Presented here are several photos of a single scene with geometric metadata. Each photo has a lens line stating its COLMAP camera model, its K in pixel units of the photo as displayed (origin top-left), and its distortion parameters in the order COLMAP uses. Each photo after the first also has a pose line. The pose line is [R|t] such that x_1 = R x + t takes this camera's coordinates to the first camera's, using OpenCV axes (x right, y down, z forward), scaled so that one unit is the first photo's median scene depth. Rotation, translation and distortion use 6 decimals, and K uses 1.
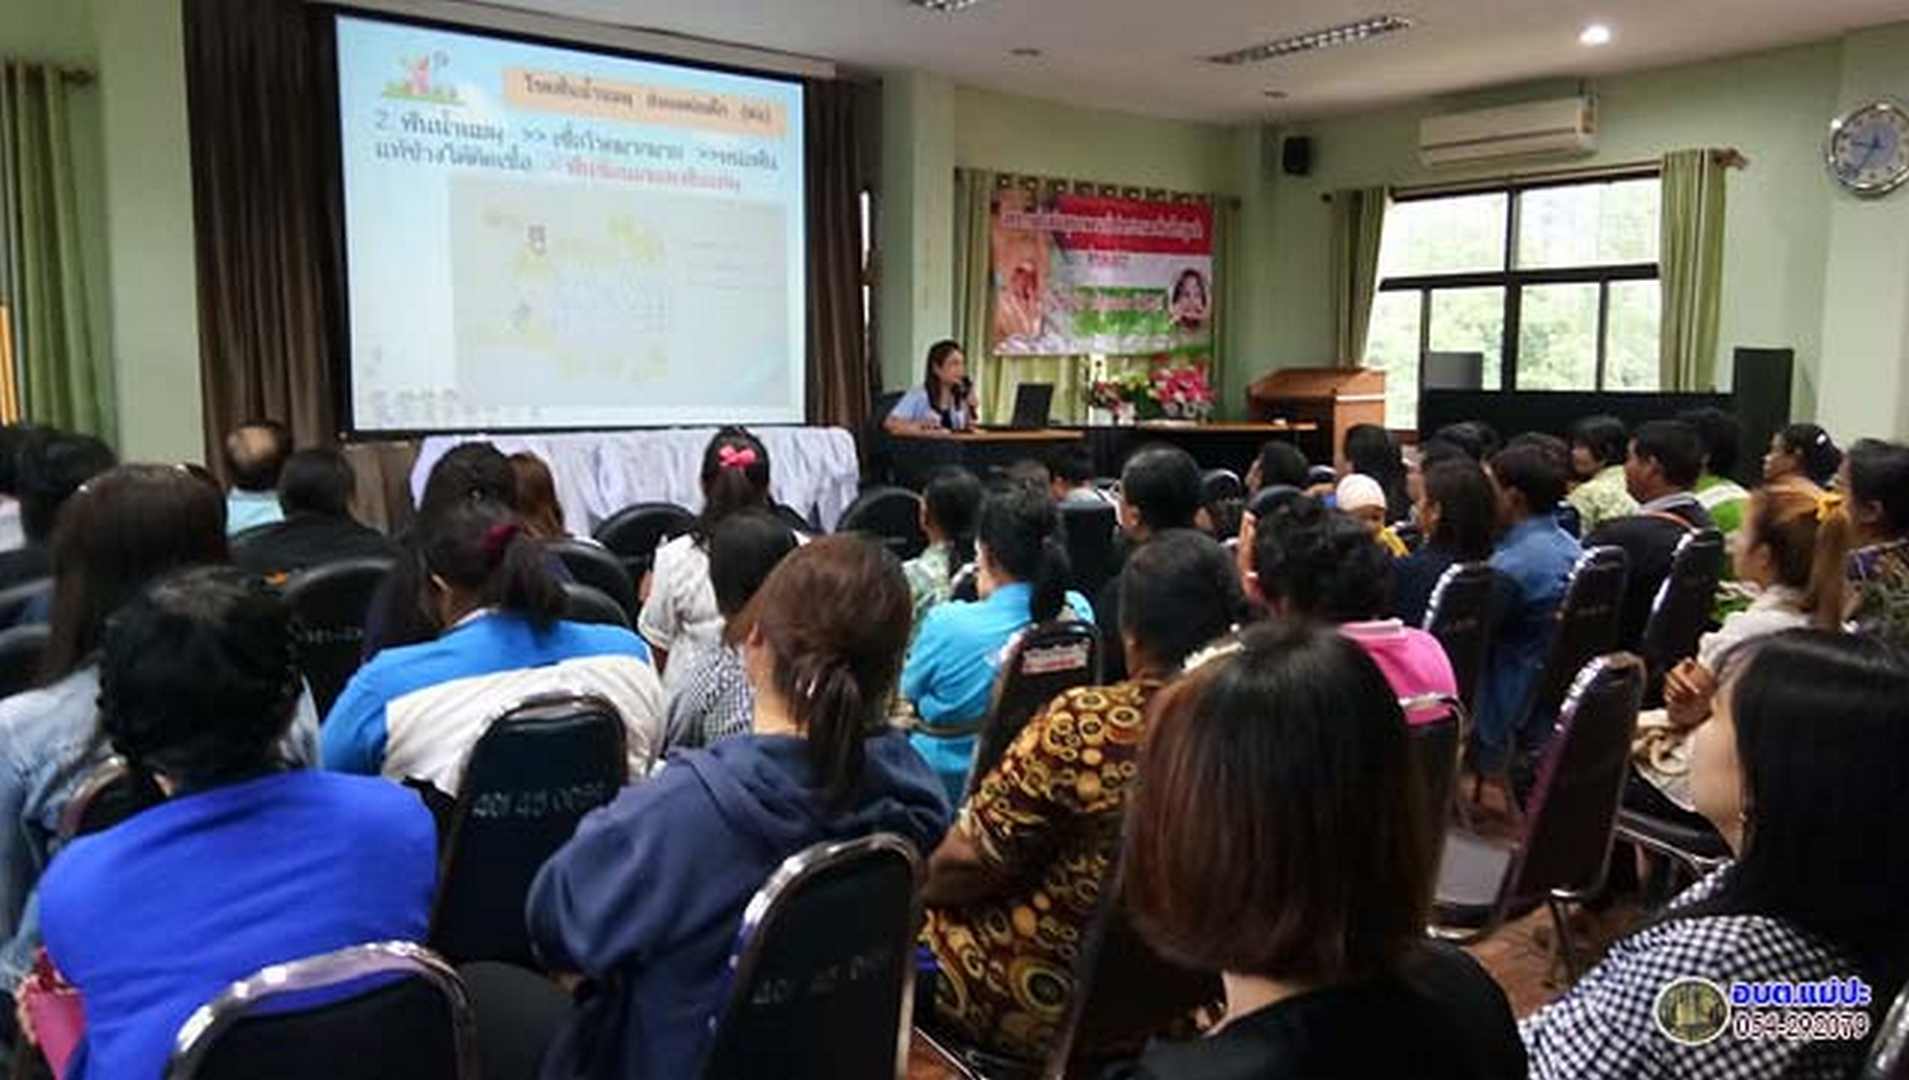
lens RADIAL K [[1463.7, 0, 947.3], [0, 1463.7, 538.2], [0, 0, 1]] dist [0.104725, -0.144324]
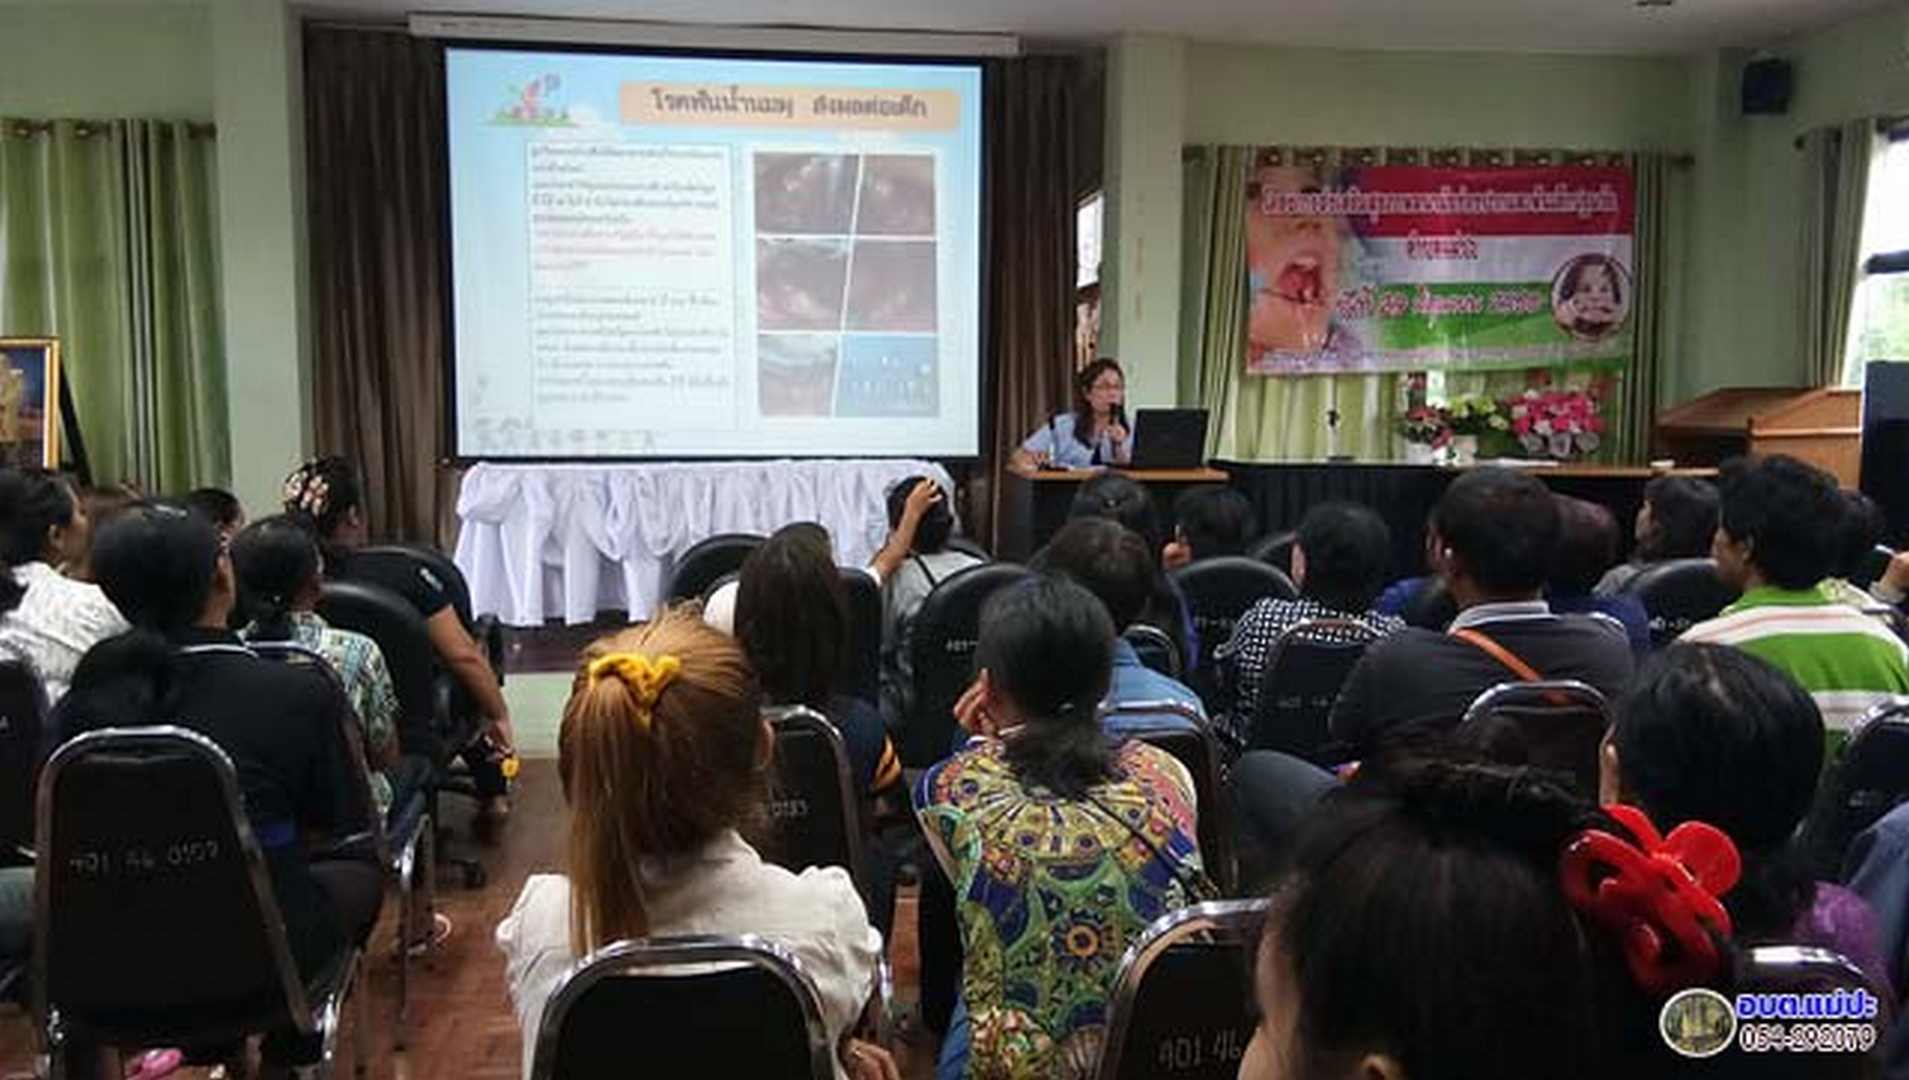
lens RADIAL K [[1472.8, 0, 946.7], [0, 1472.8, 535.9], [0, 0, 1]] dist [0.108755, -0.154925]
pose [[0.860754, 0.043003, -0.507202, 0.296641], [-0.054330, 0.998495, -0.007543, -0.021266], [0.506114, 0.034049, 0.861794, 0.217653]]
